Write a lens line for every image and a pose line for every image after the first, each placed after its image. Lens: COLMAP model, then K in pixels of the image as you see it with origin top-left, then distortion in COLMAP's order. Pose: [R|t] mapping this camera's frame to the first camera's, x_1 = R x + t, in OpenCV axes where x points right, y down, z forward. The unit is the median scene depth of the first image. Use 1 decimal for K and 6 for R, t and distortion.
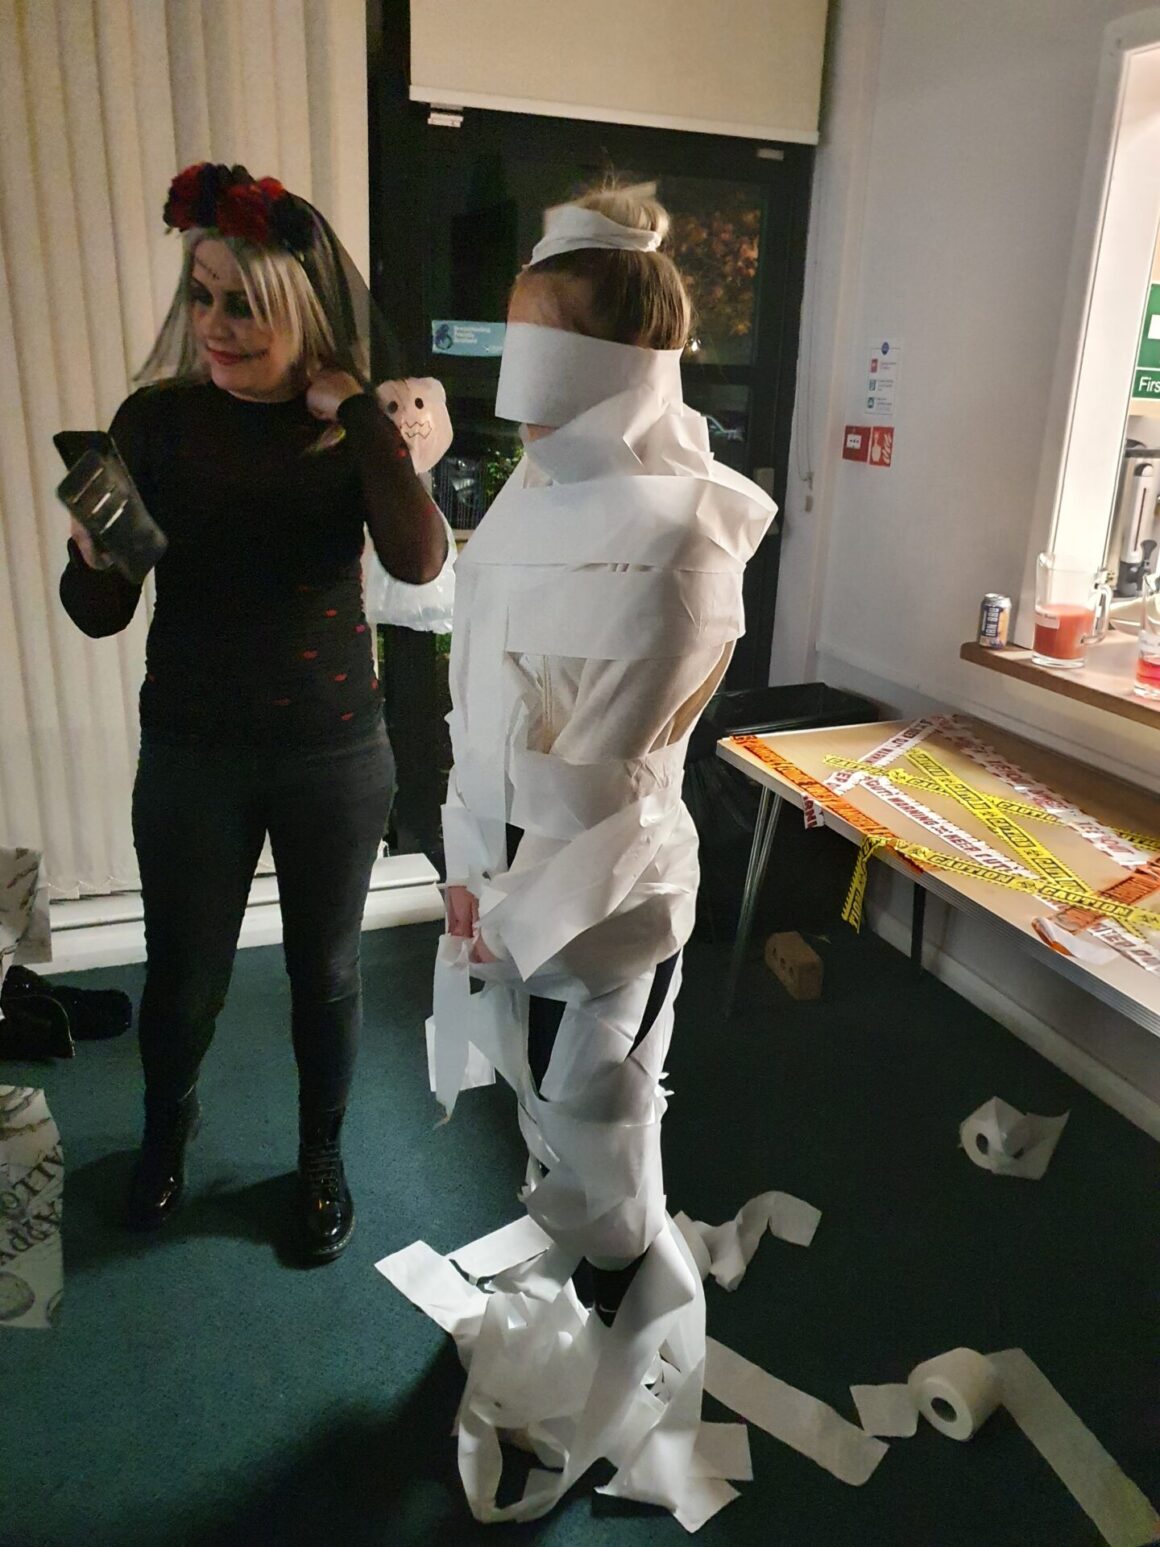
lens RADIAL K [[1240.4, 0, 580.0], [0, 1240.4, 773.5], [0, 0, 1]] dist [0.051570, 0.001456]
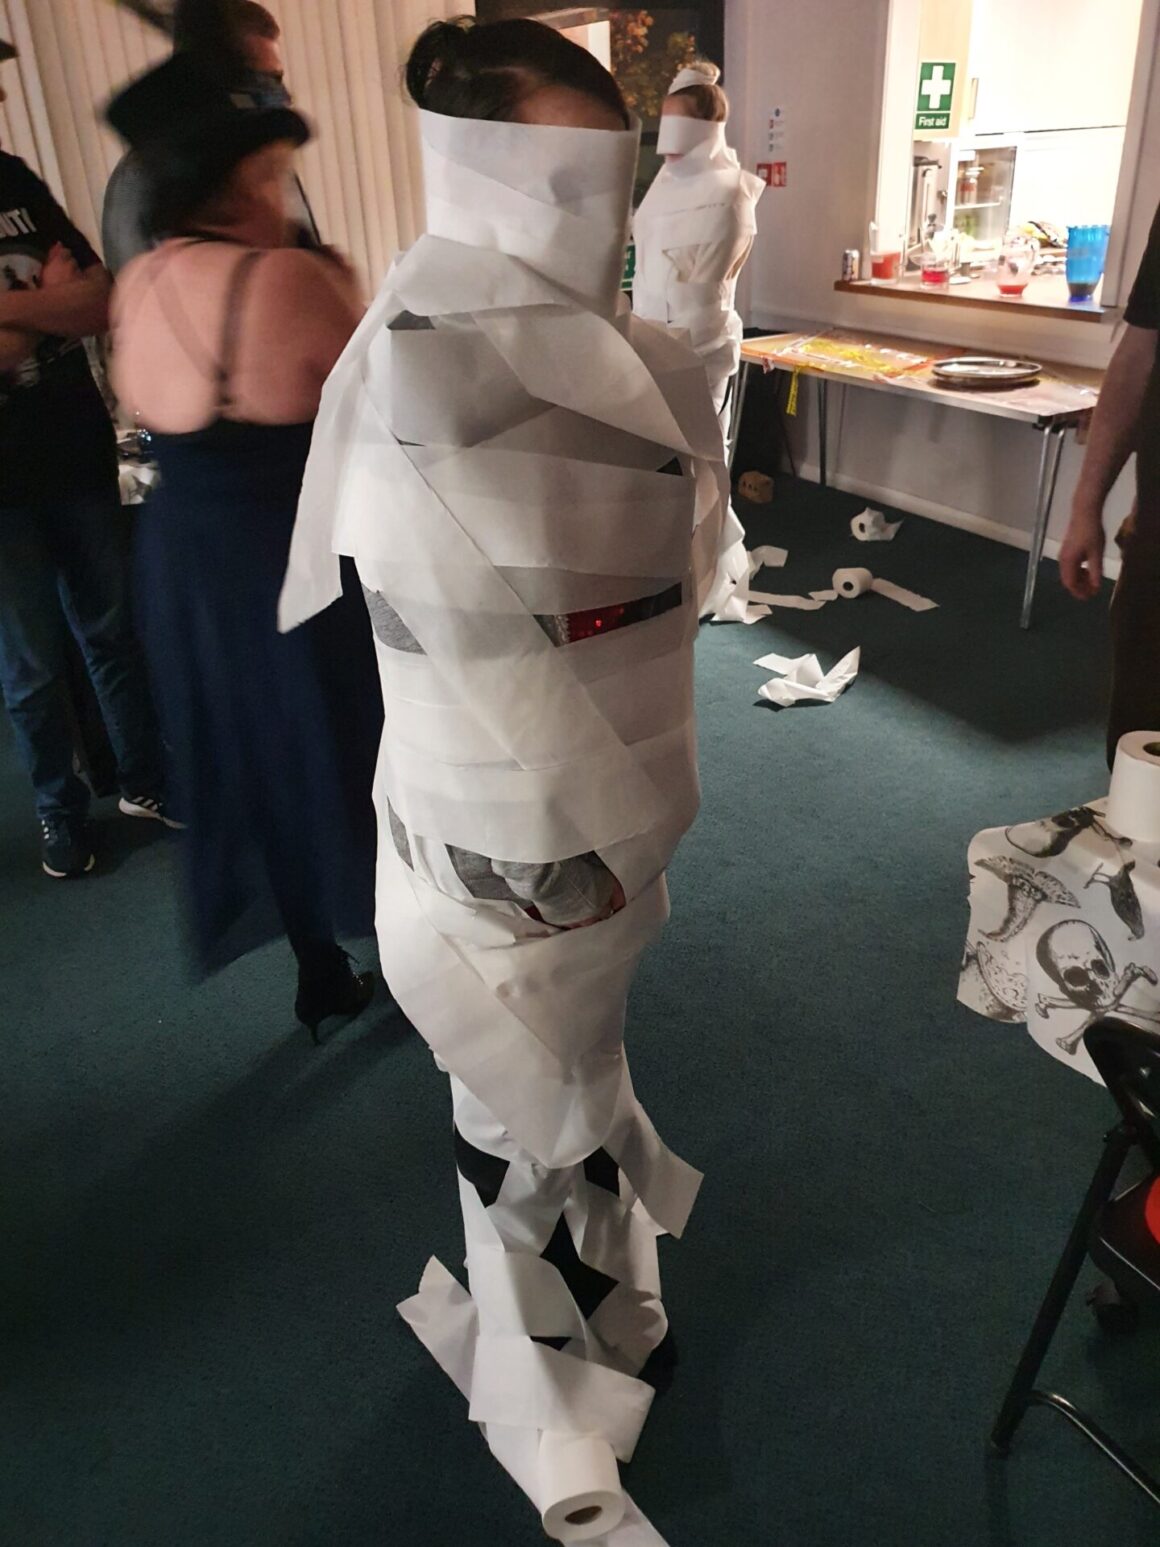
lens RADIAL K [[1240.4, 0, 580.0], [0, 1240.4, 773.5], [0, 0, 1]] dist [0.051570, 0.001456]
pose [[0.990442, -0.118591, 0.070430, -0.355837], [0.106995, 0.982839, 0.150264, 0.367173], [-0.087041, -0.141293, 0.986134, -1.126239]]
